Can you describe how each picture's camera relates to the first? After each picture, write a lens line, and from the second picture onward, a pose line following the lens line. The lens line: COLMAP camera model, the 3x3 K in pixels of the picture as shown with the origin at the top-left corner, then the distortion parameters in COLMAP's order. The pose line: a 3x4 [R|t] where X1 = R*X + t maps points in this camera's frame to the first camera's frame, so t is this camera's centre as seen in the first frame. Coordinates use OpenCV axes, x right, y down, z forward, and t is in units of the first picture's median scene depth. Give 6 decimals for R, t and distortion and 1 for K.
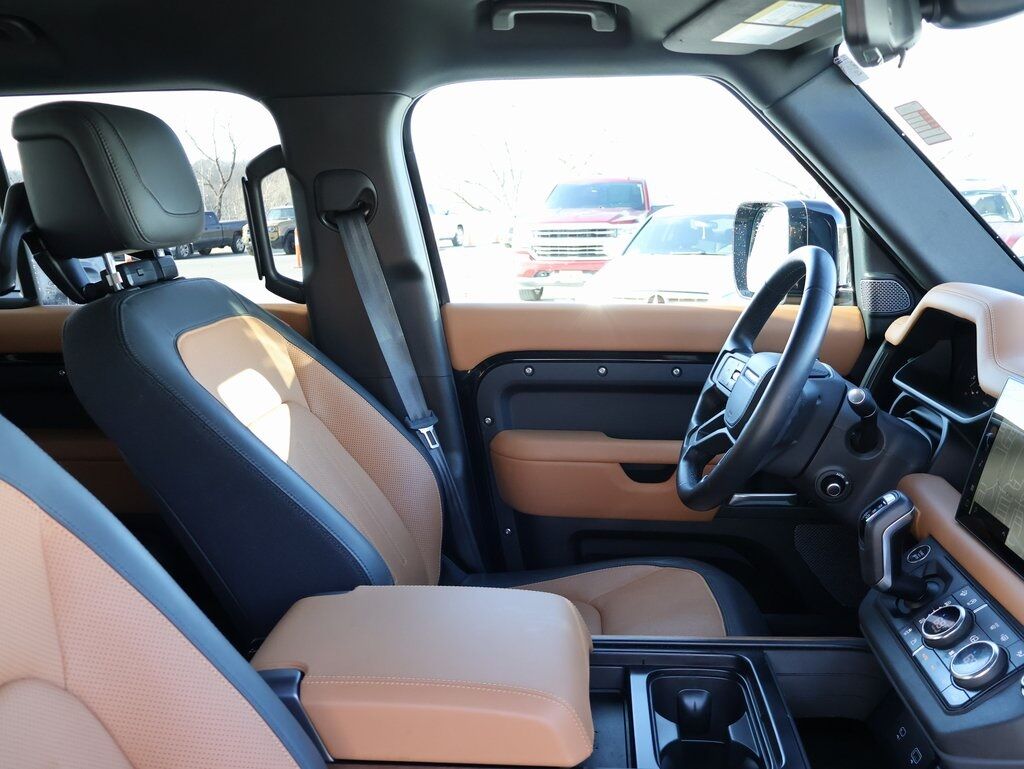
lens RADIAL K [[967.0, 0, 510.3], [0, 967.0, 385.8], [0, 0, 1]] dist [-0.008398, 0.000000]
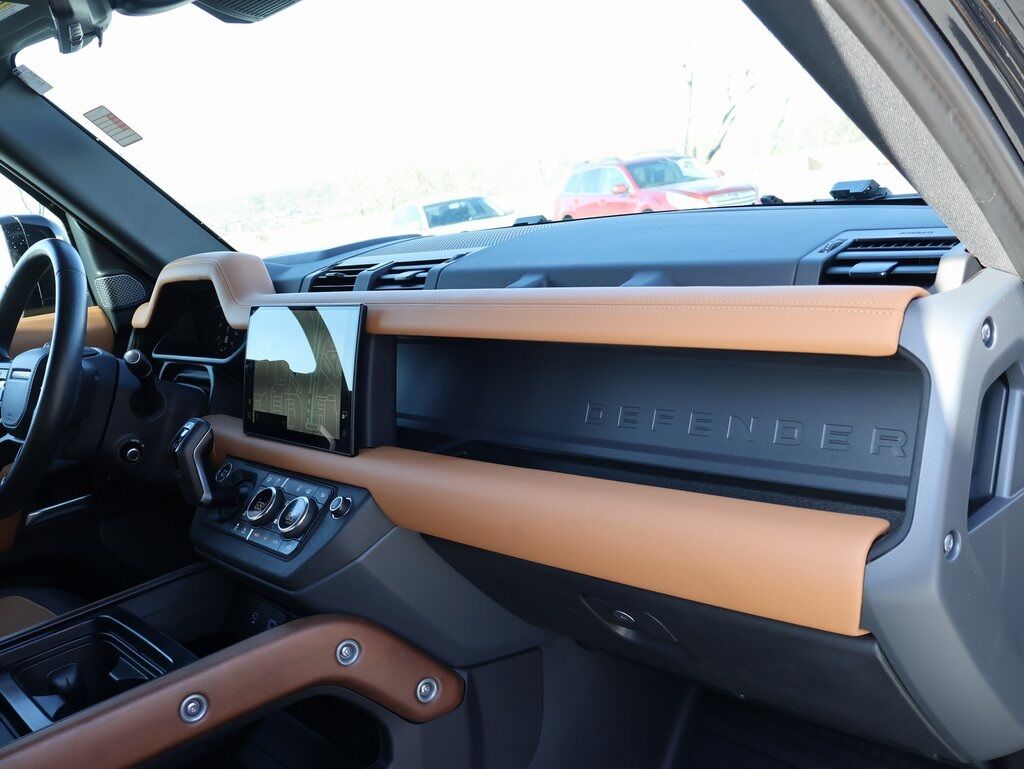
lens RADIAL K [[967.0, 0, 516.2], [0, 967.0, 387.0], [0, 0, 1]] dist [-0.008398, 0.000000]
pose [[0.689615, -0.227949, 0.687365, -0.097758], [0.264175, 0.962945, 0.054300, 0.091041], [-0.674273, 0.144138, 0.724279, -0.086022]]
